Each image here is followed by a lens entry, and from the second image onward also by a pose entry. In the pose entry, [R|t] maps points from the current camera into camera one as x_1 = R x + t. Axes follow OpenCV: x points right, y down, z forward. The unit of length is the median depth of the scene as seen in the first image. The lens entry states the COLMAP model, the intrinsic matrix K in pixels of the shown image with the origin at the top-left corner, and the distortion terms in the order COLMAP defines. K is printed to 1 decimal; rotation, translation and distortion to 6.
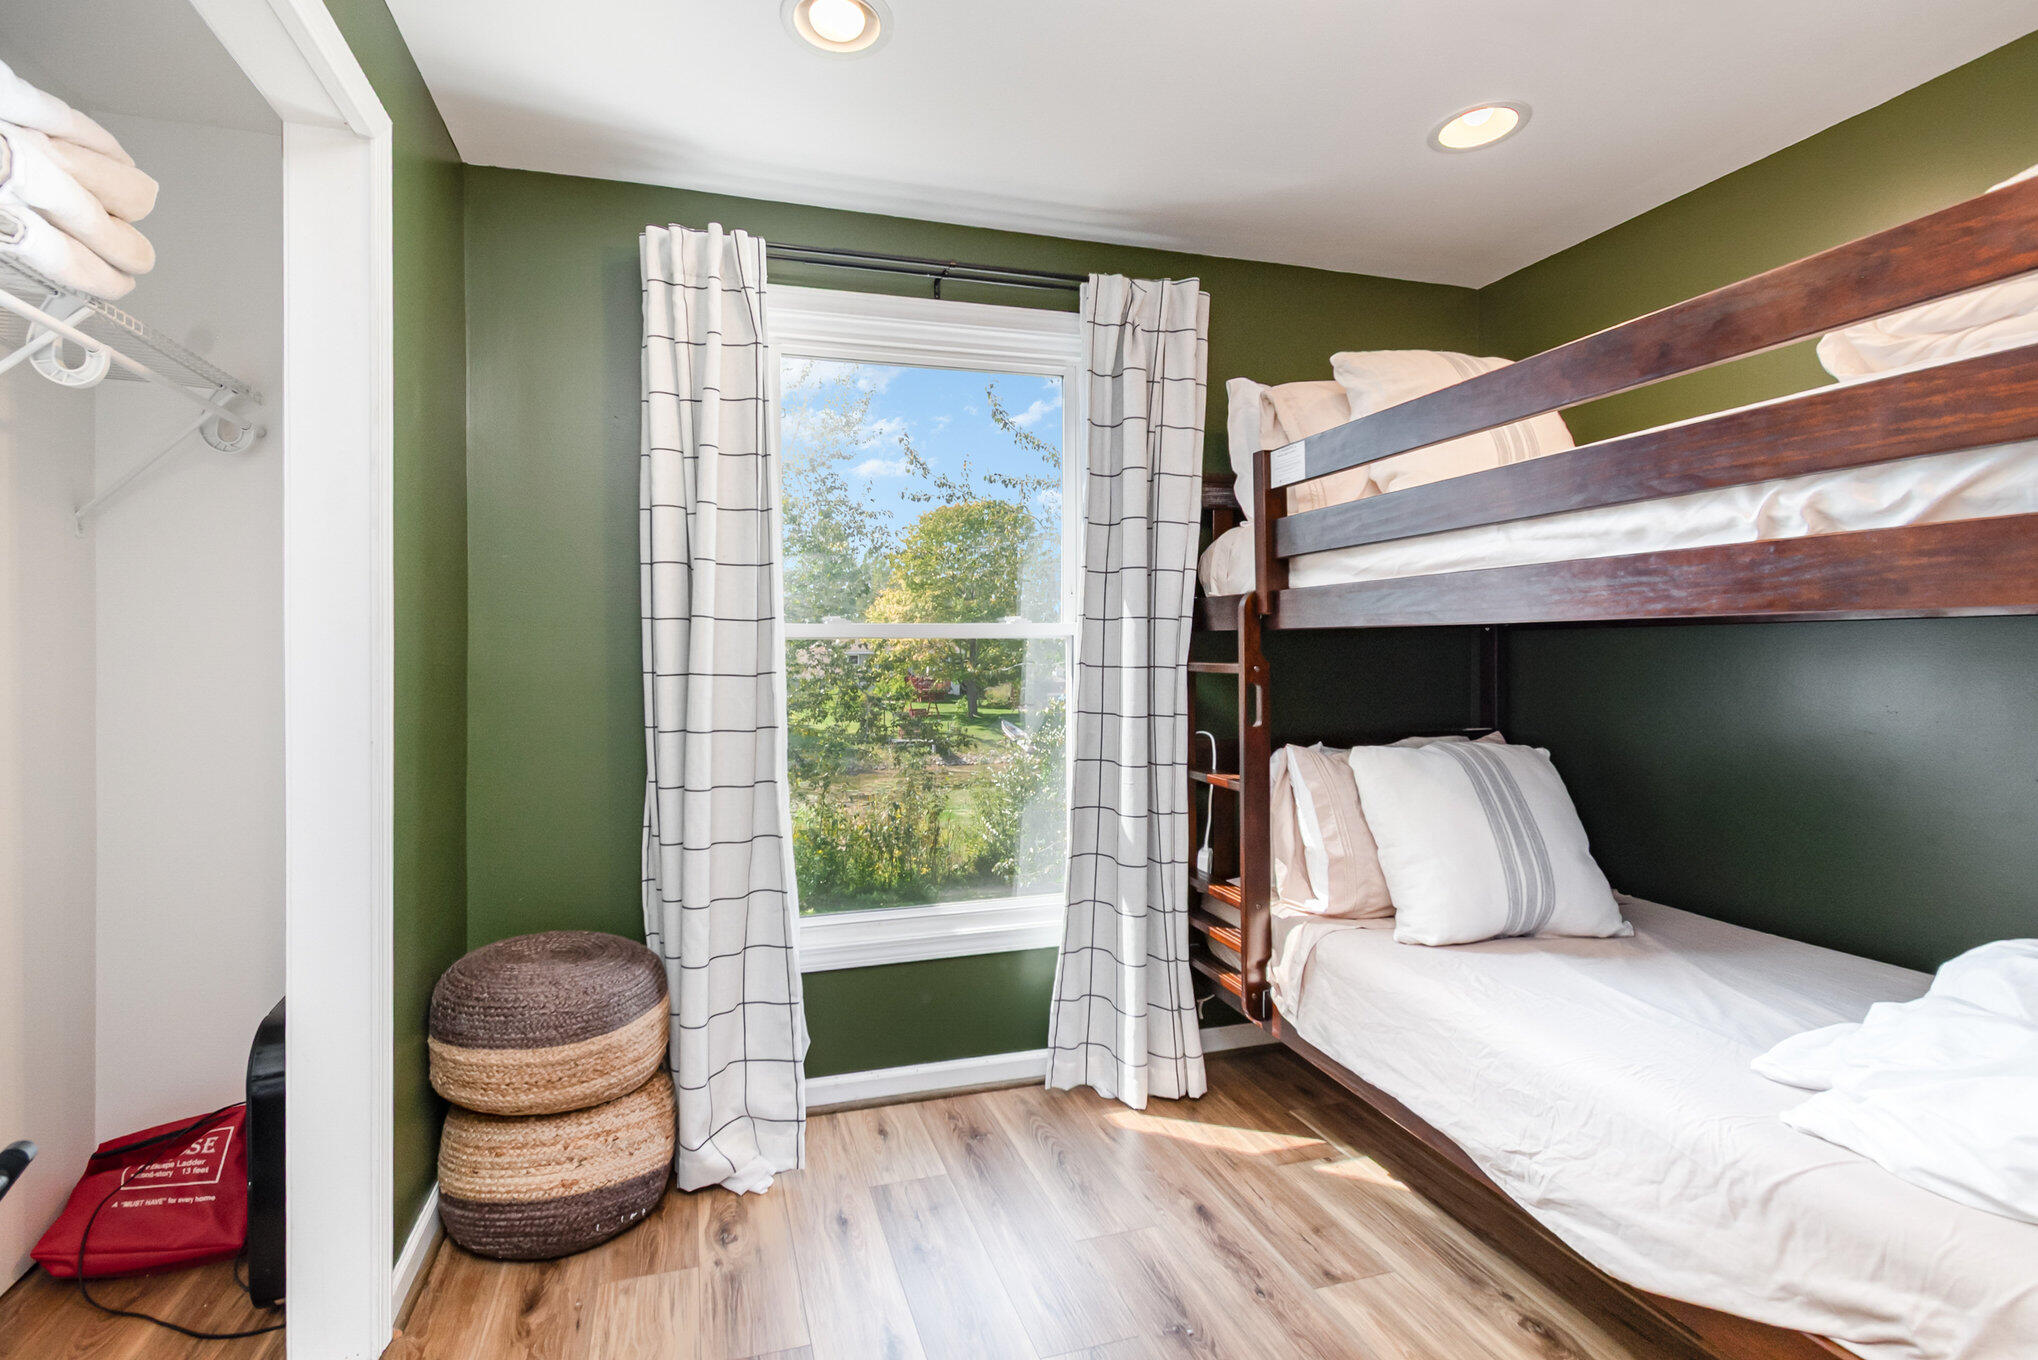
lens RADIAL K [[928.5, 0, 1019.0], [0, 928.5, 680.0], [0, 0, 1]] dist [0.002754, 0.000227]
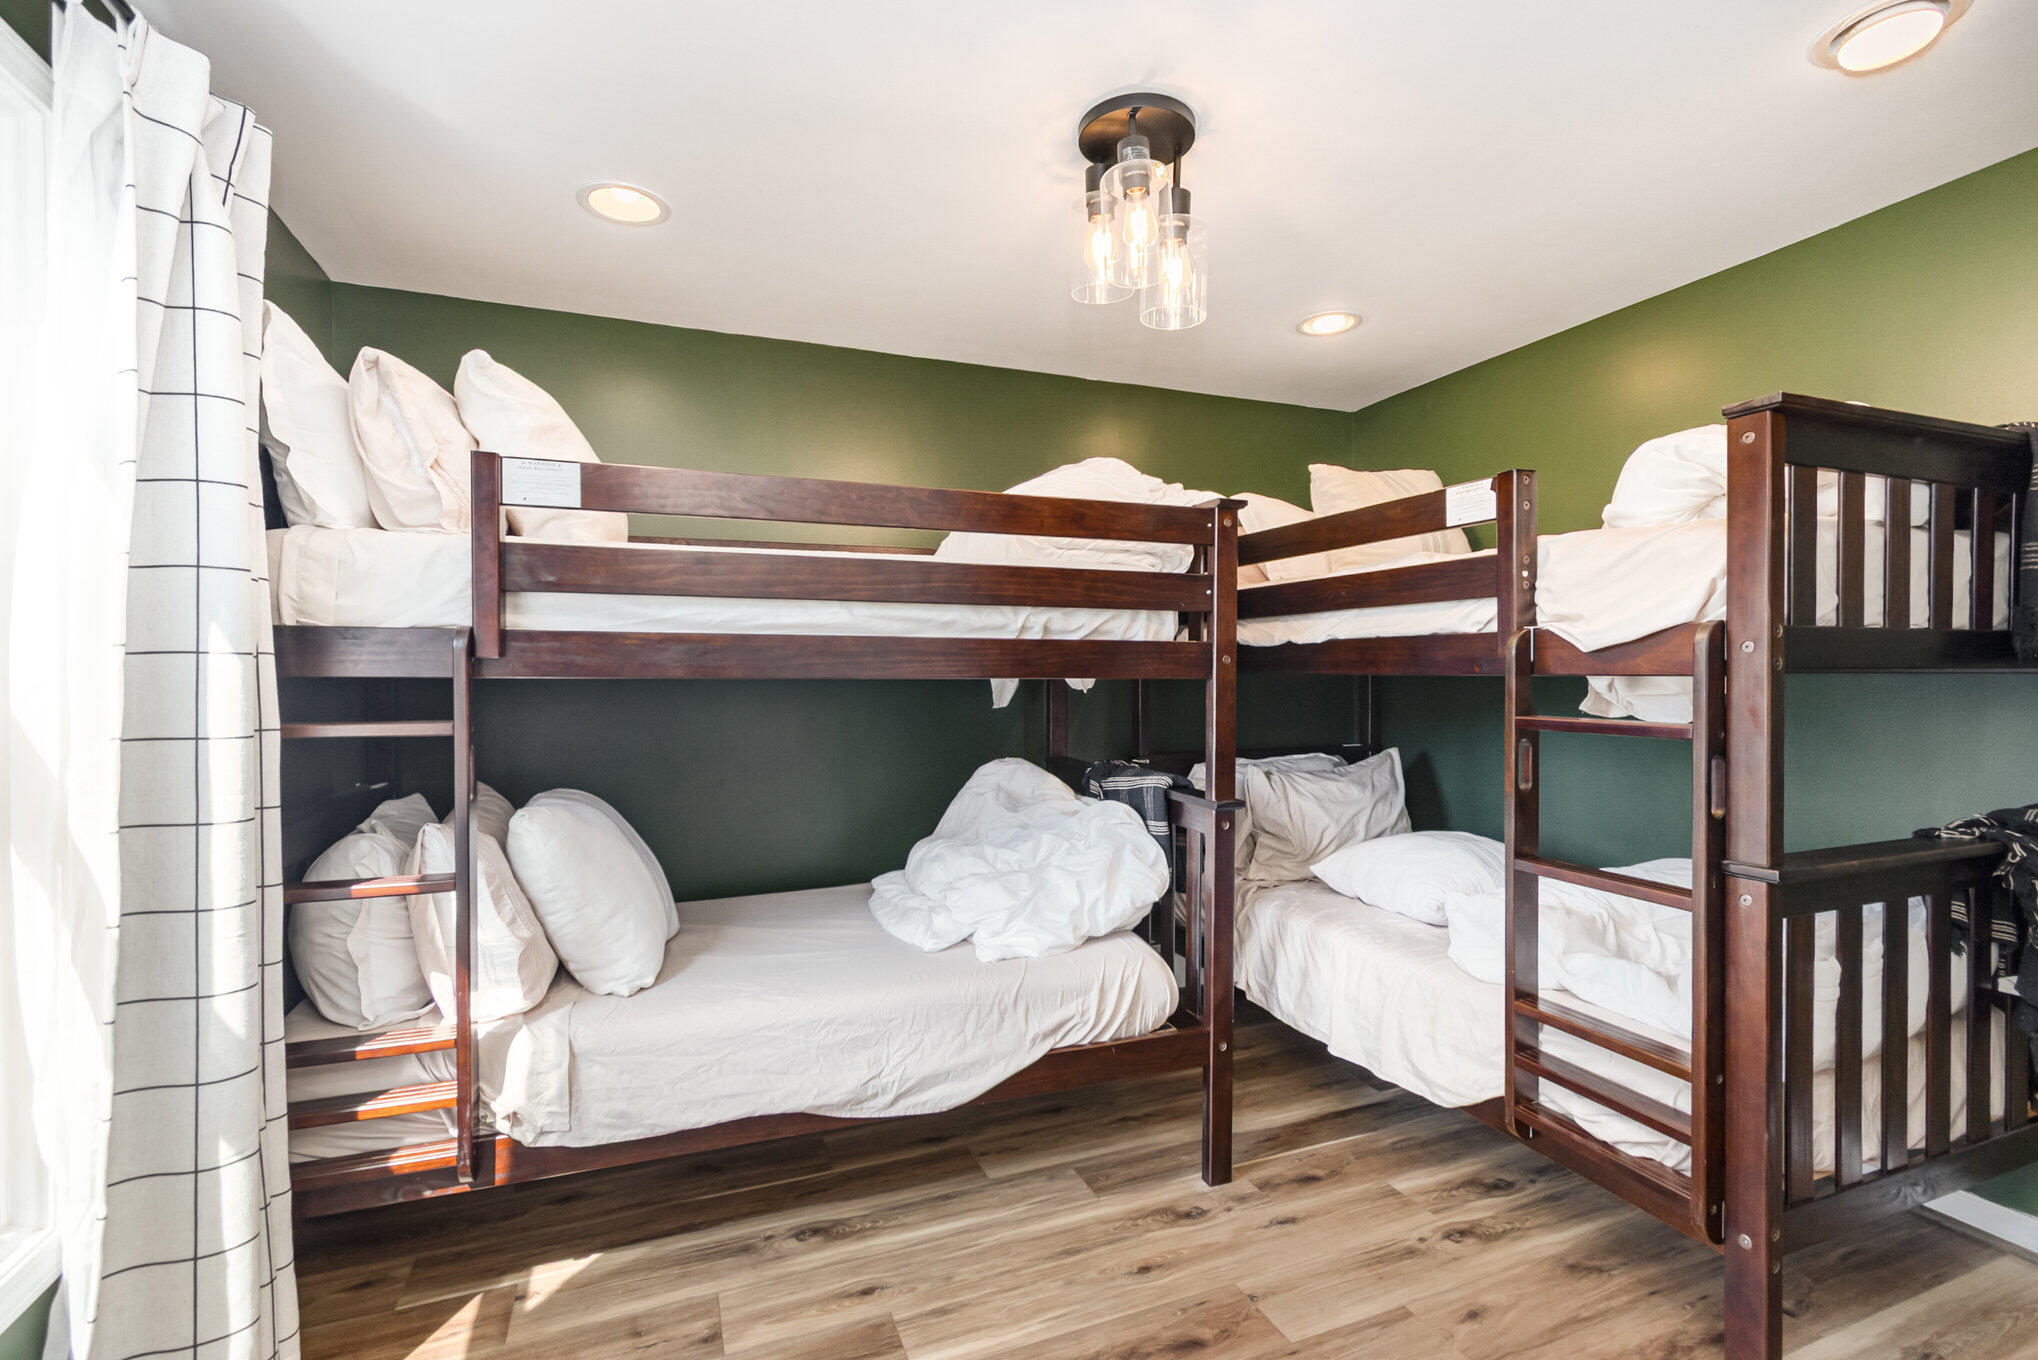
lens RADIAL K [[886.8, 0, 1019.0], [0, 886.8, 680.0], [0, 0, 1]] dist [-0.000685, 0.000161]
pose [[-0.037627, -0.008554, 0.999255, -0.603927], [0.030587, 0.999485, 0.009707, -0.053782], [-0.998824, 0.030929, -0.037346, 0.682533]]
